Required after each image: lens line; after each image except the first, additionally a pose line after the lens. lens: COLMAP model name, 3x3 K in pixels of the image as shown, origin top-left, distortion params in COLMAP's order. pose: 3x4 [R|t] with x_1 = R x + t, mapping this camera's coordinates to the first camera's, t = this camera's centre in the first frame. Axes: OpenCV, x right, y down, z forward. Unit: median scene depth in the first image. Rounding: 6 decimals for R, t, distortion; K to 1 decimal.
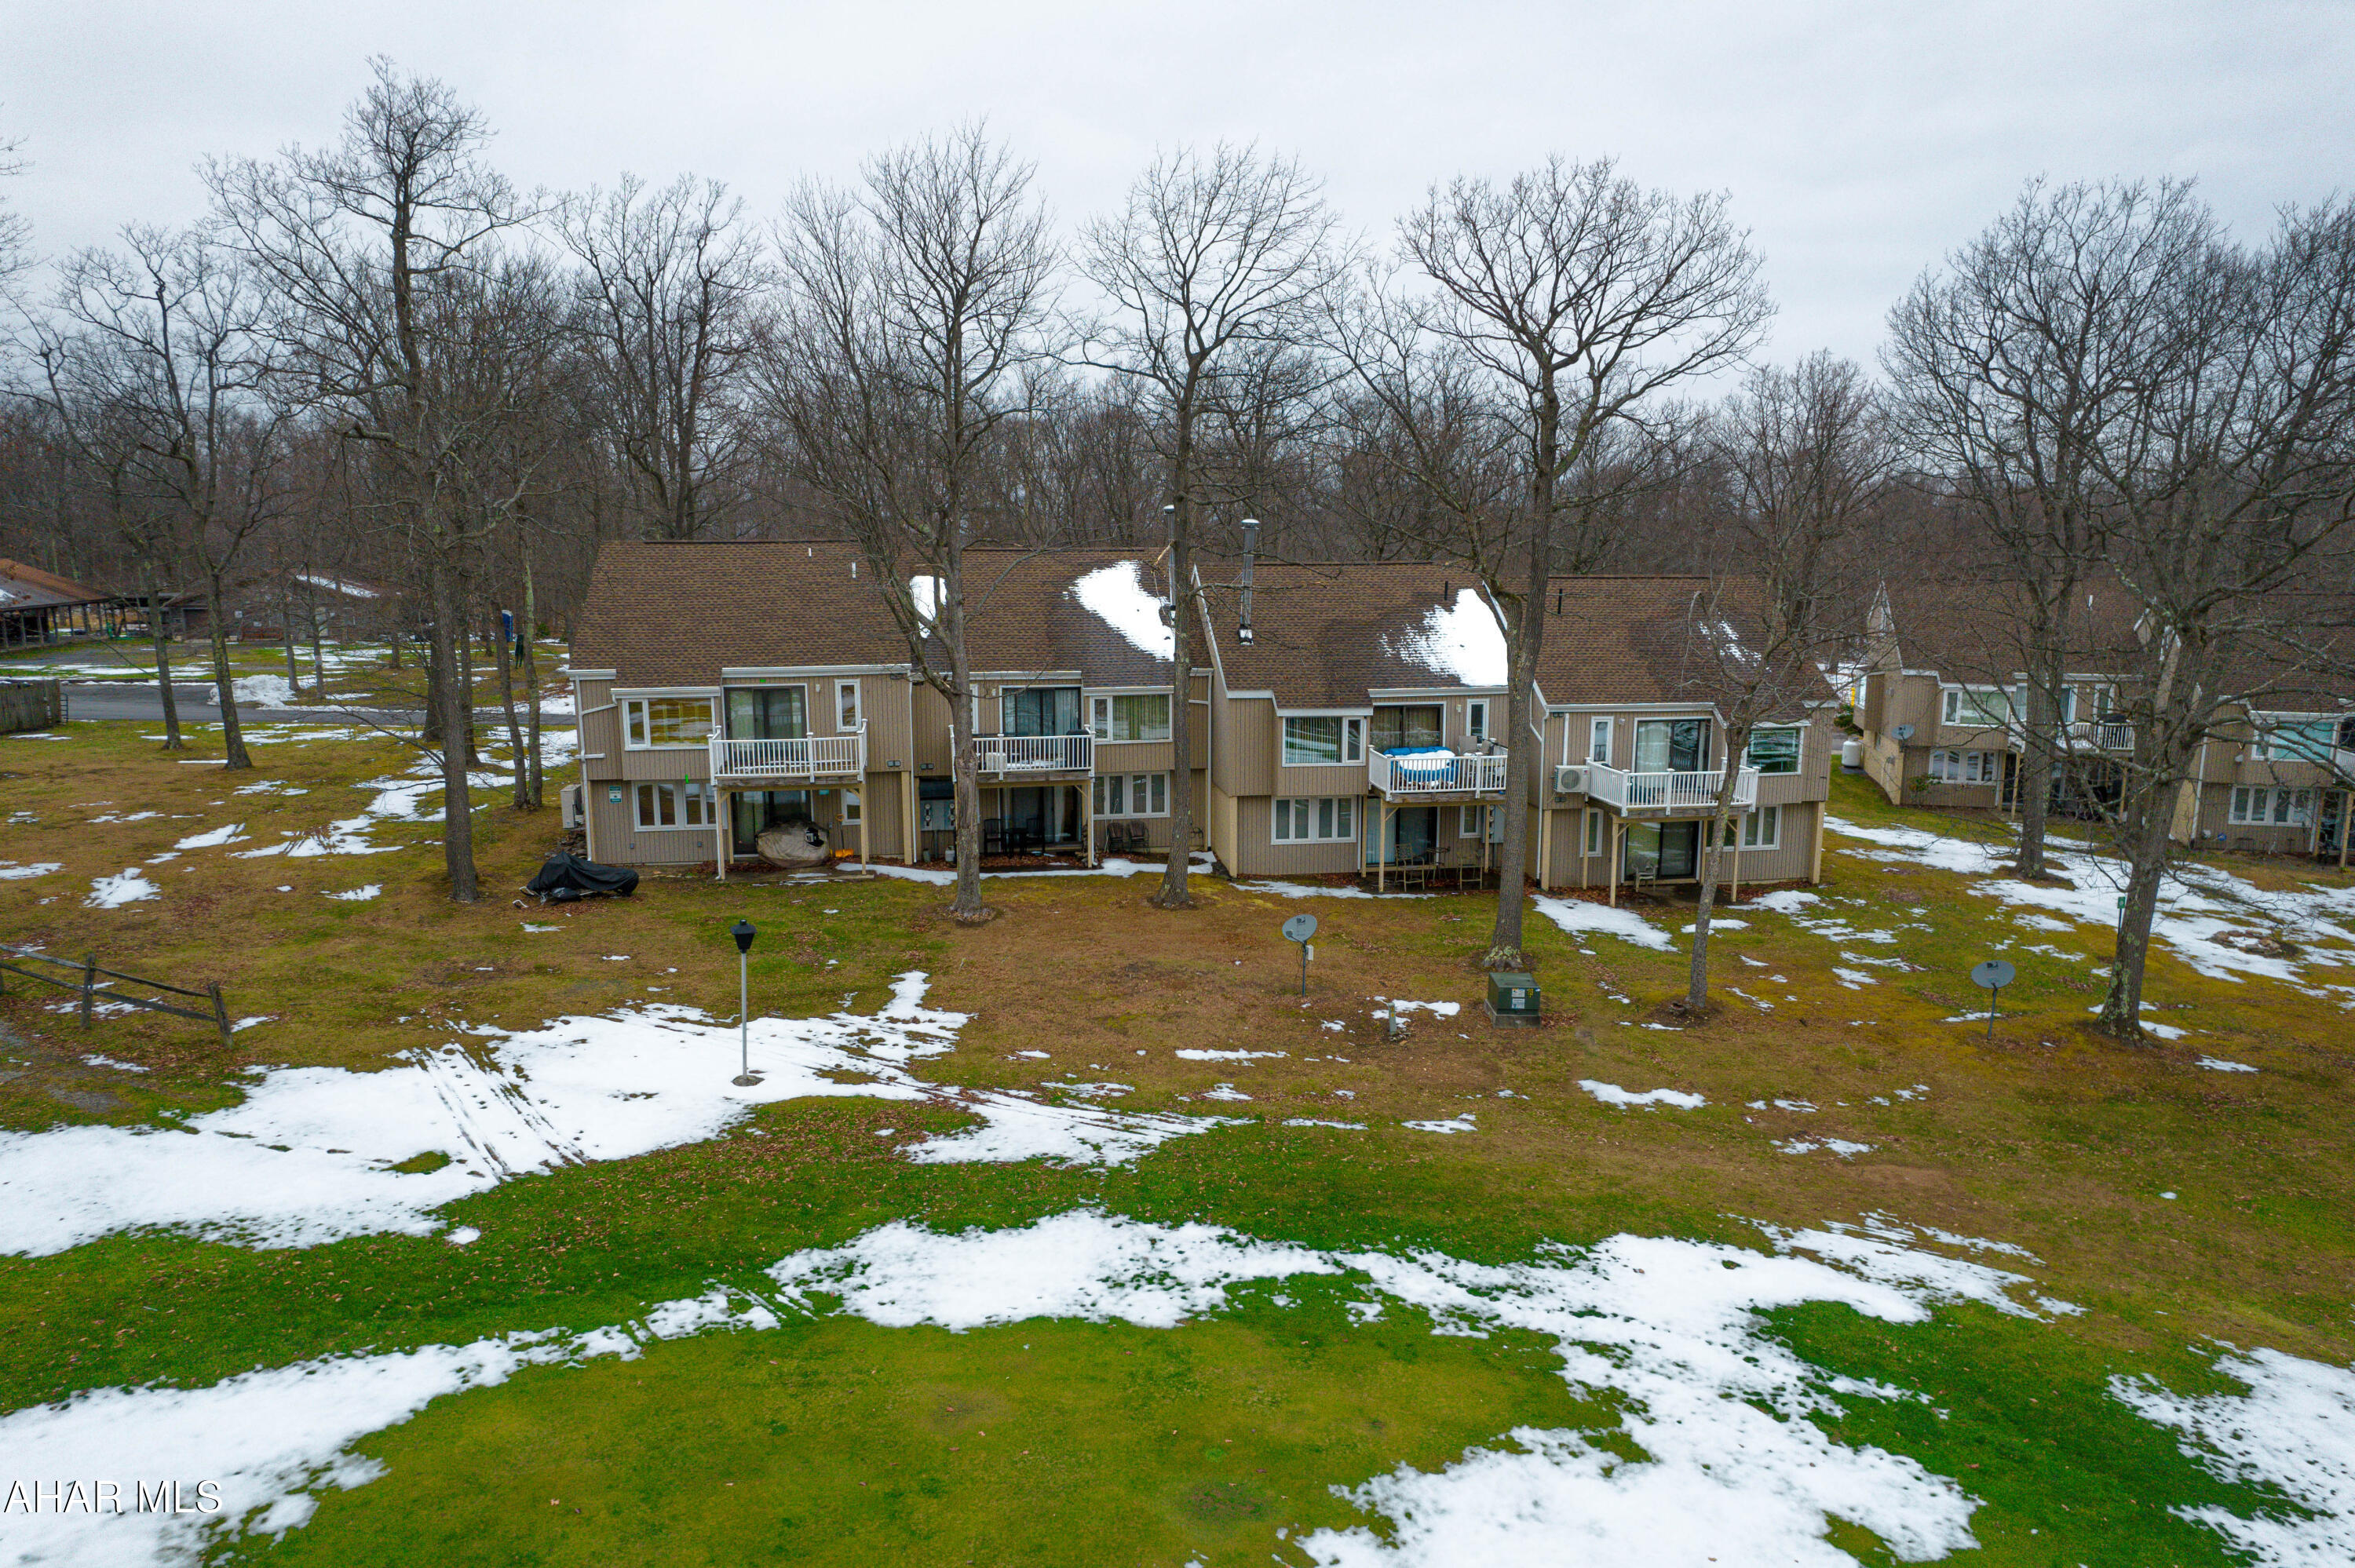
lens RADIAL K [[1511.3, 0, 1173.6], [0, 1511.3, 776.9], [0, 0, 1]] dist [-0.068638, 0.057634]
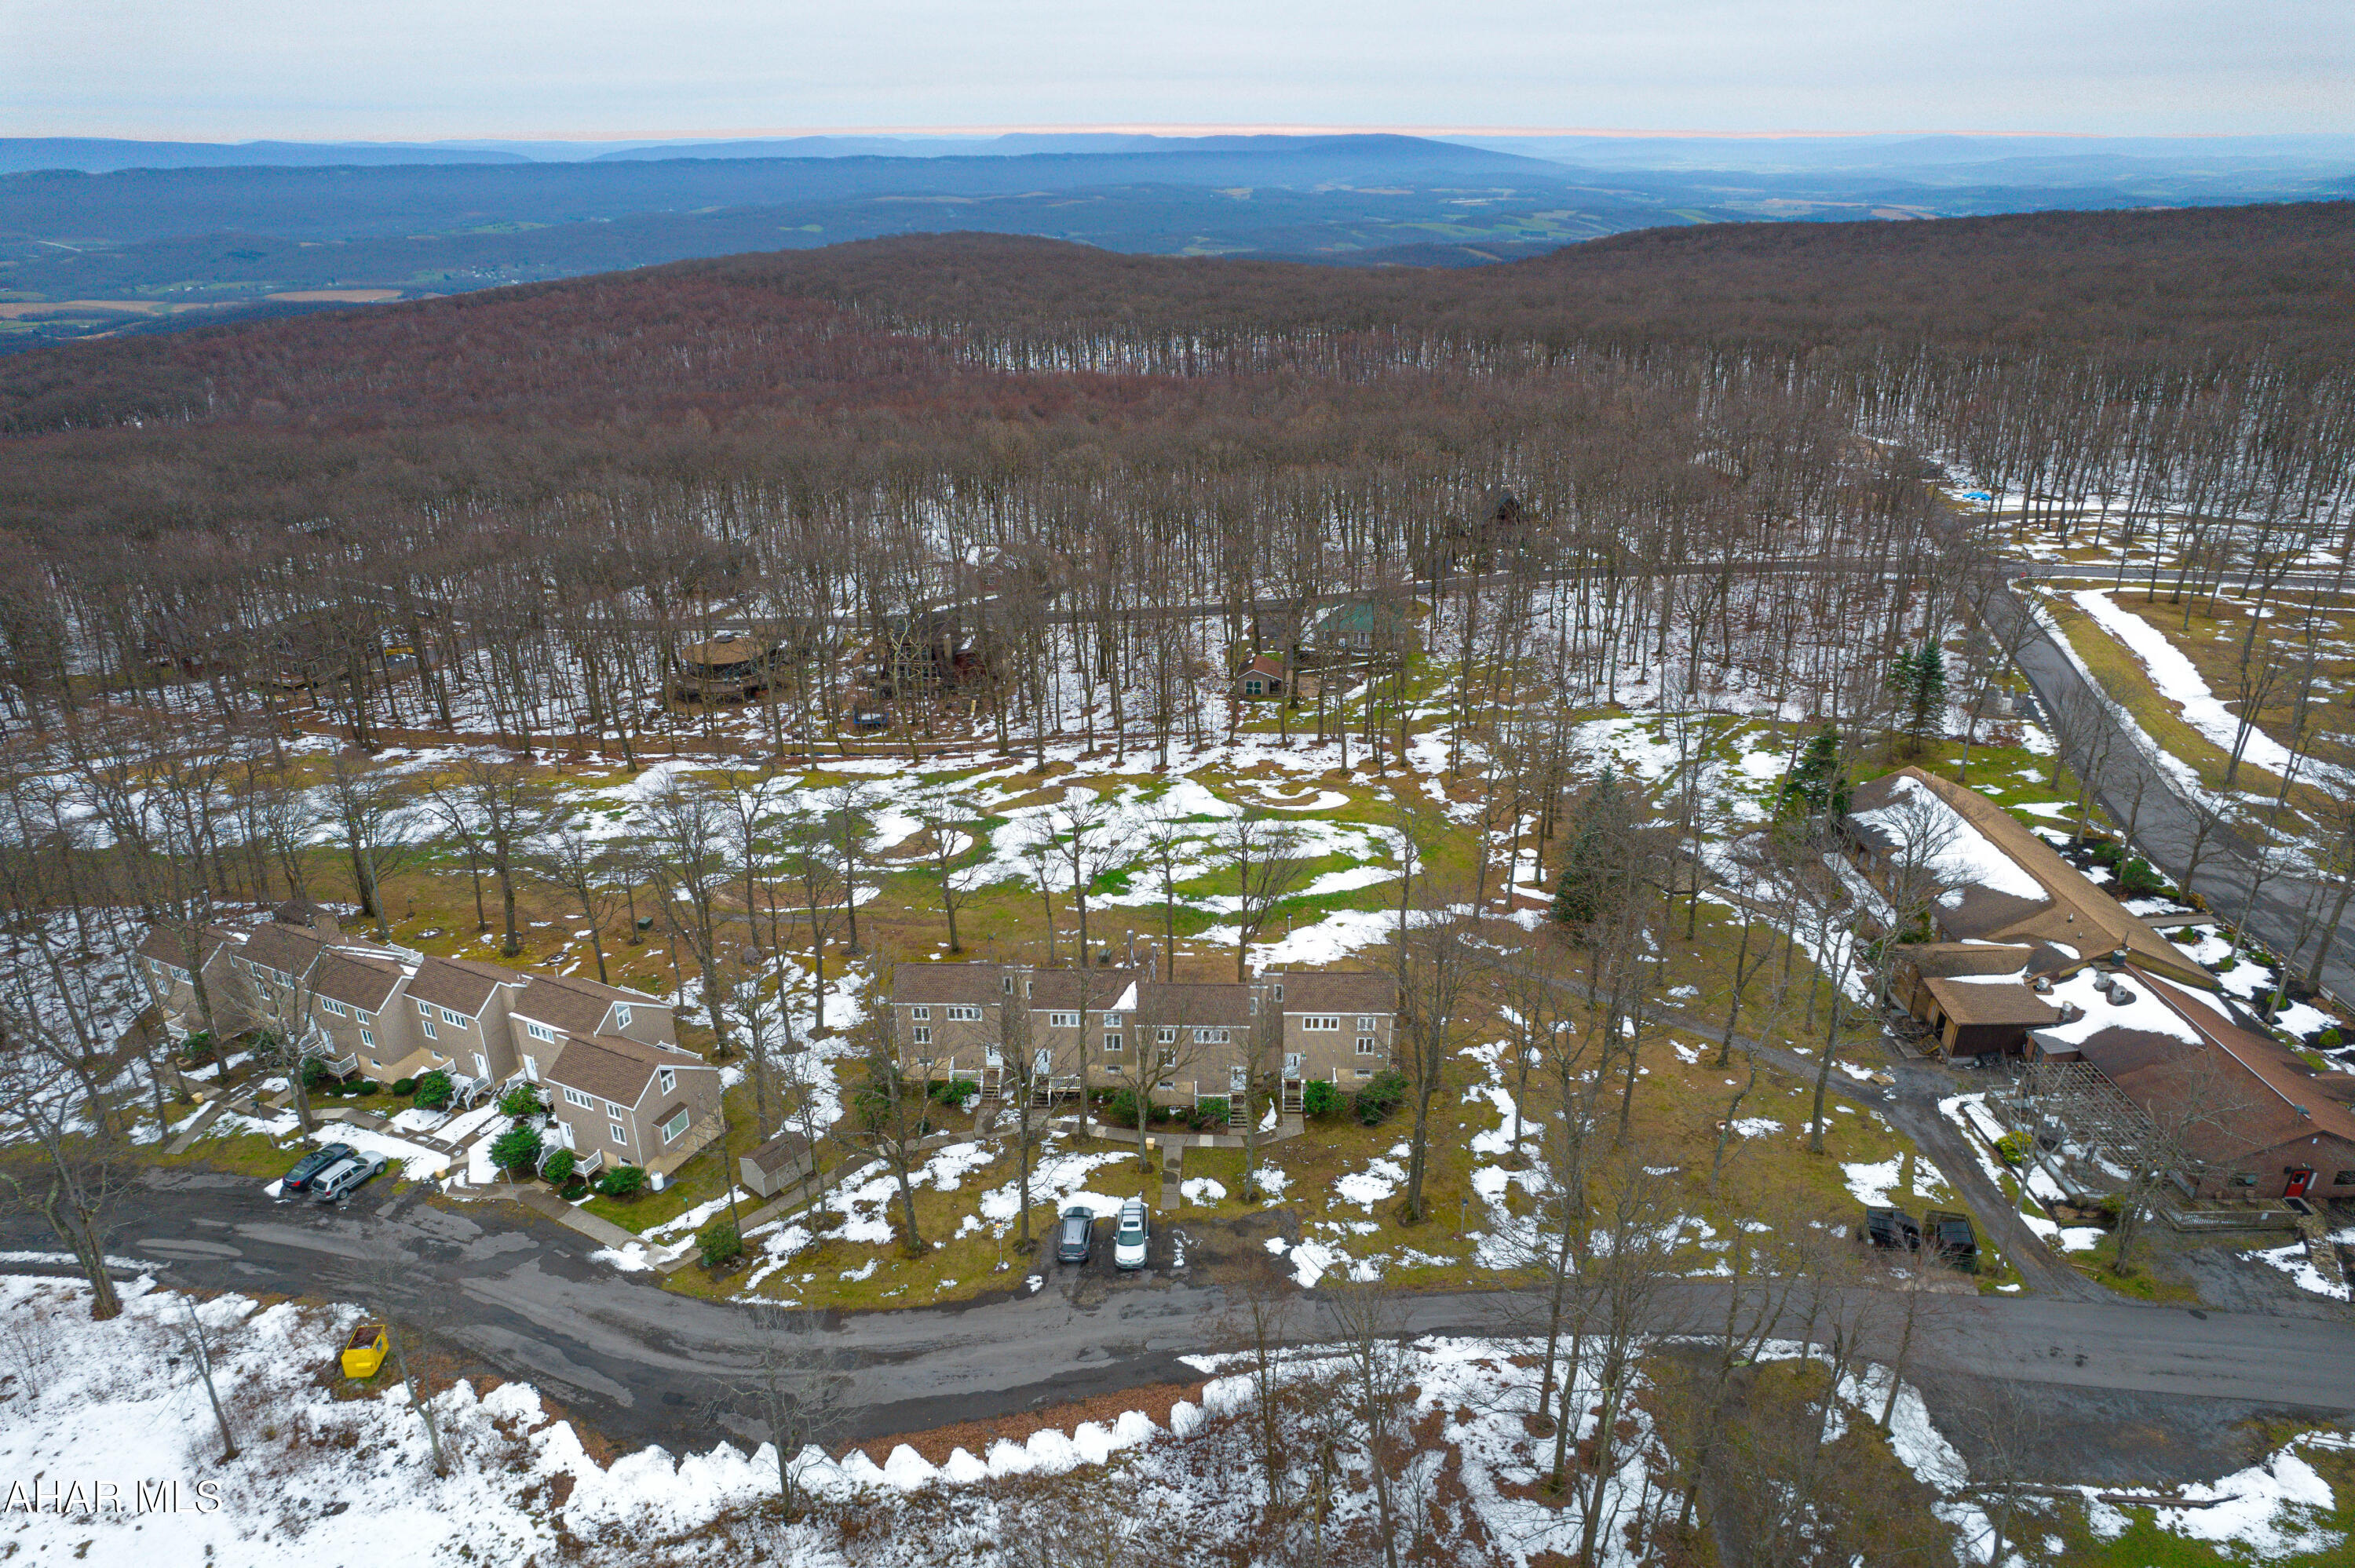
lens RADIAL K [[1511.3, 0, 1184.6], [0, 1511.3, 777.2], [0, 0, 1]] dist [-0.068638, 0.057634]
pose [[-0.984434, -0.068105, 0.162024, -0.656179], [0.030835, 0.840645, 0.540708, -2.655837], [-0.173030, 0.537287, -0.825459, 4.433434]]
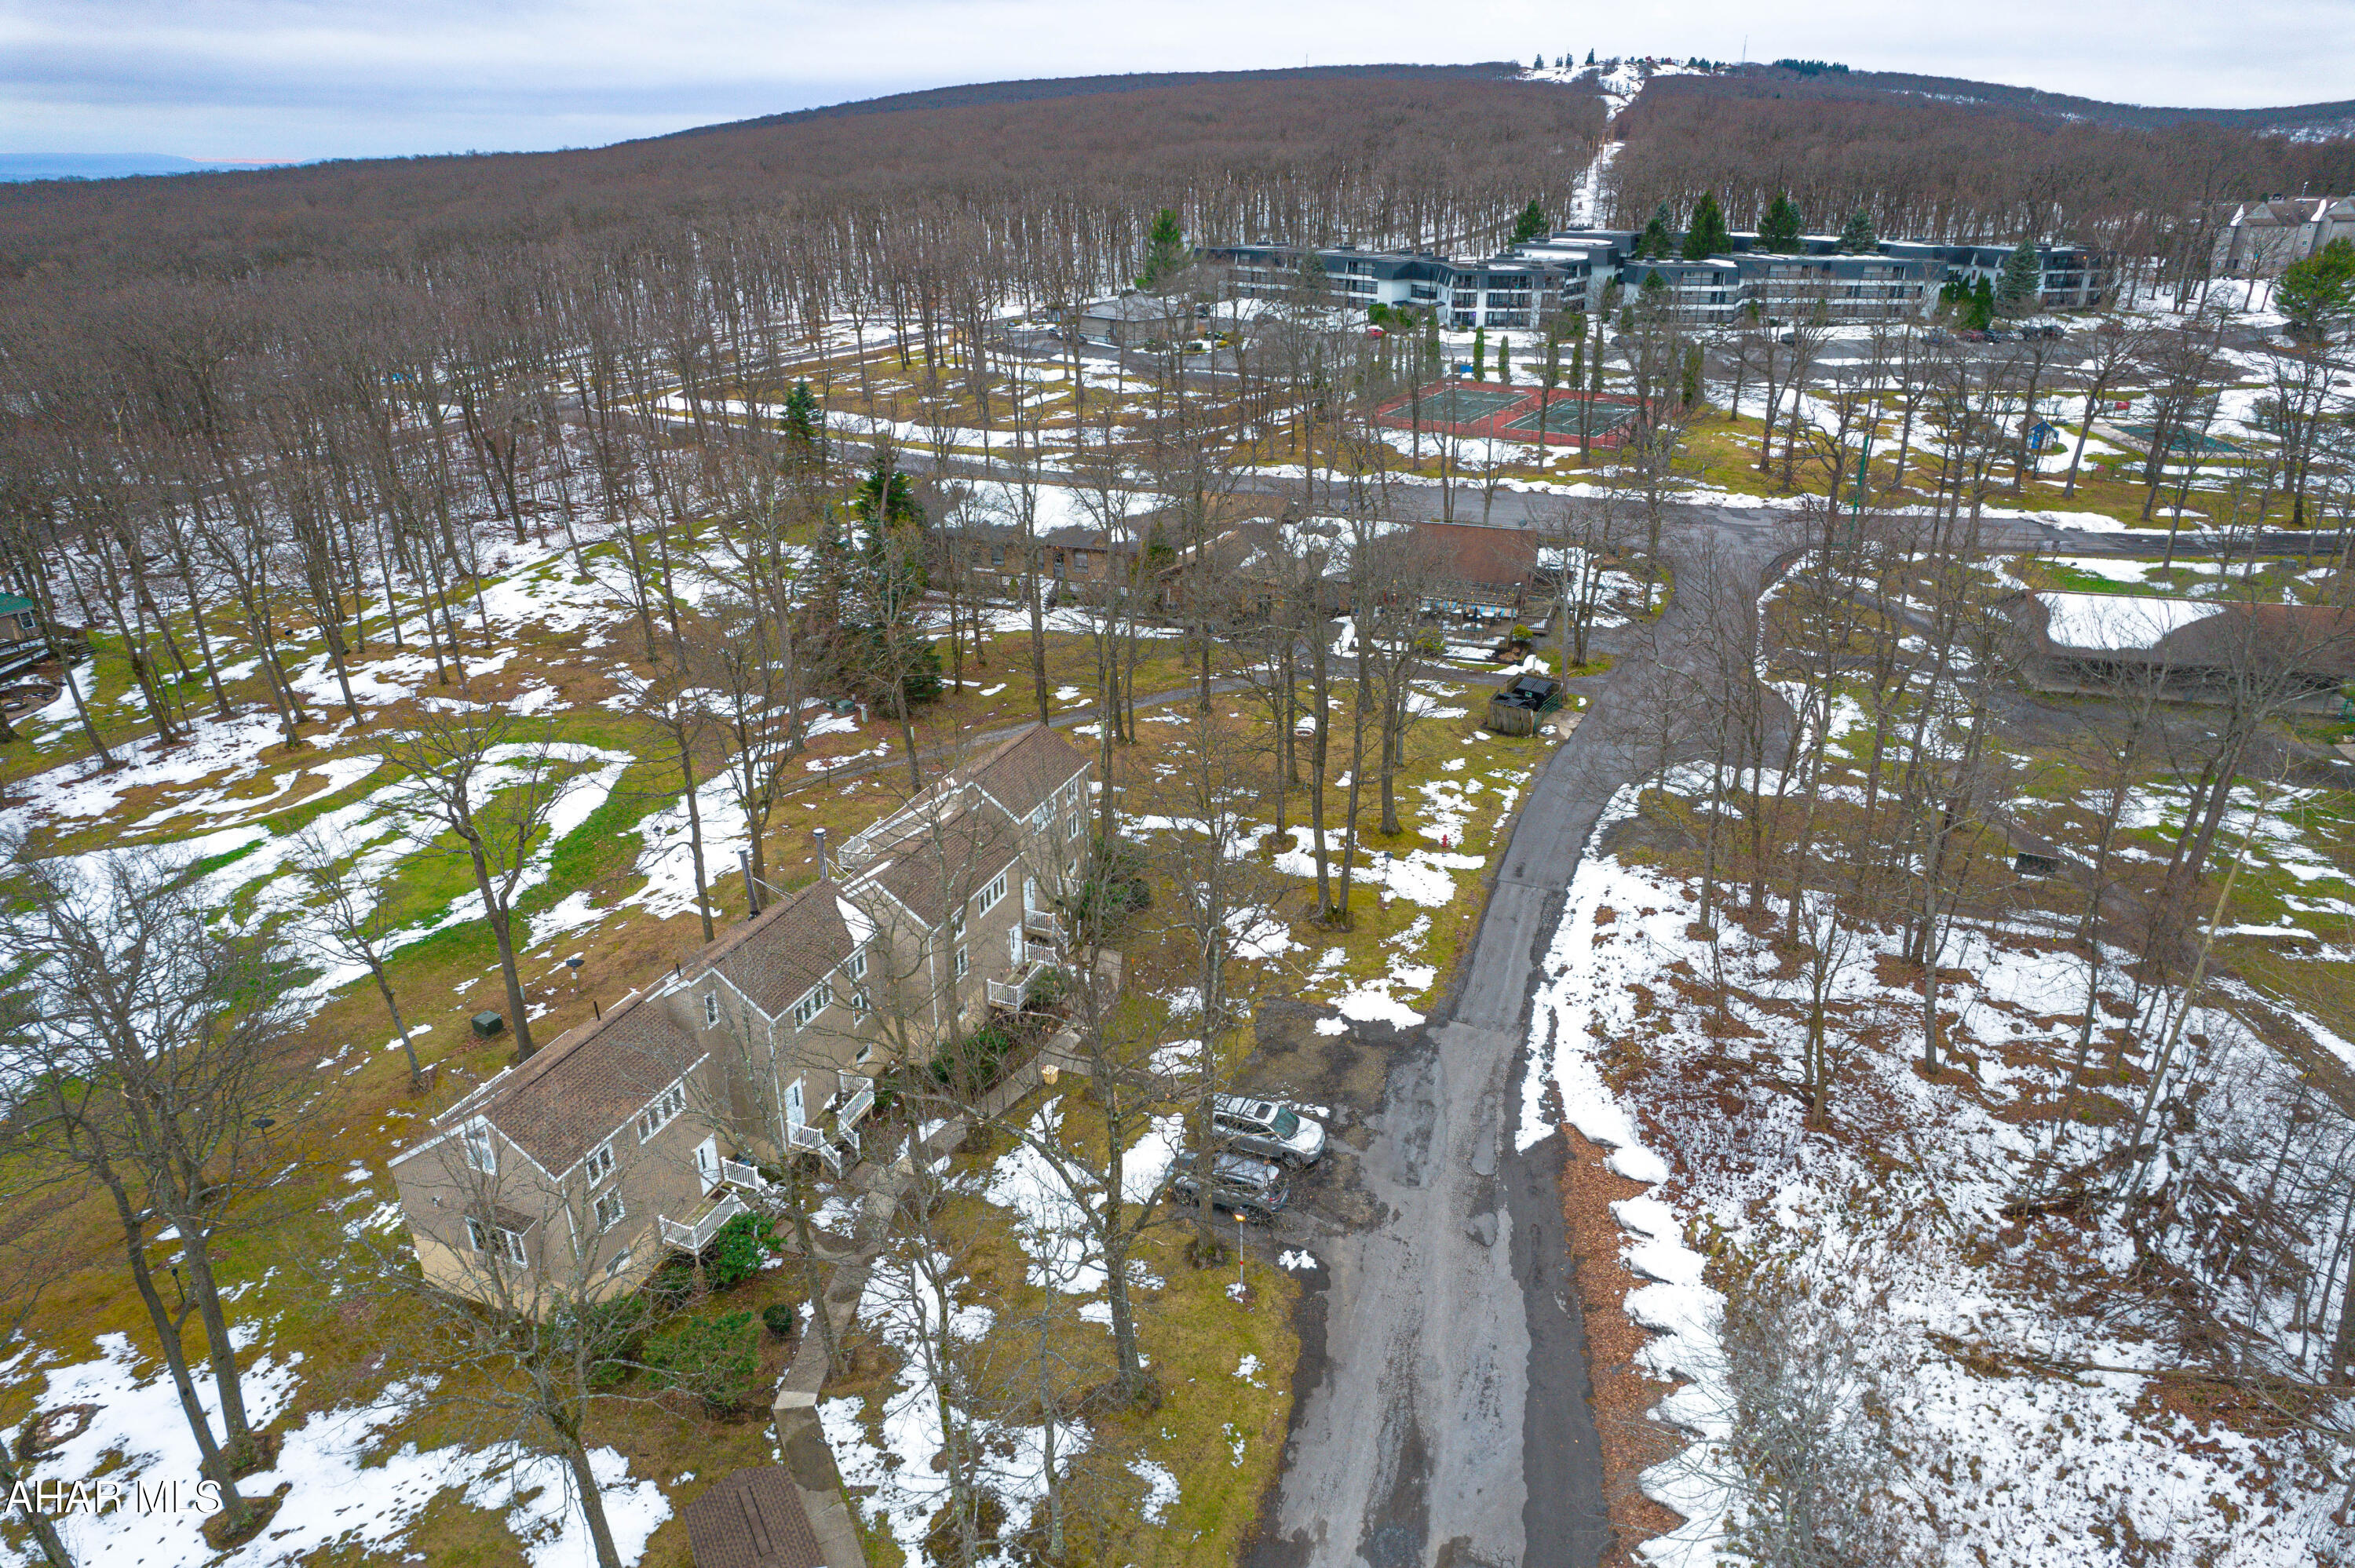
lens RADIAL K [[1511.3, 0, 1178.4], [0, 1511.3, 777.2], [0, 0, 1]] dist [-0.068638, 0.057634]
pose [[-0.509330, 0.338716, -0.791109, 1.441832], [-0.137161, 0.875581, 0.463190, -1.438628], [0.849570, 0.344426, -0.399501, 2.869620]]
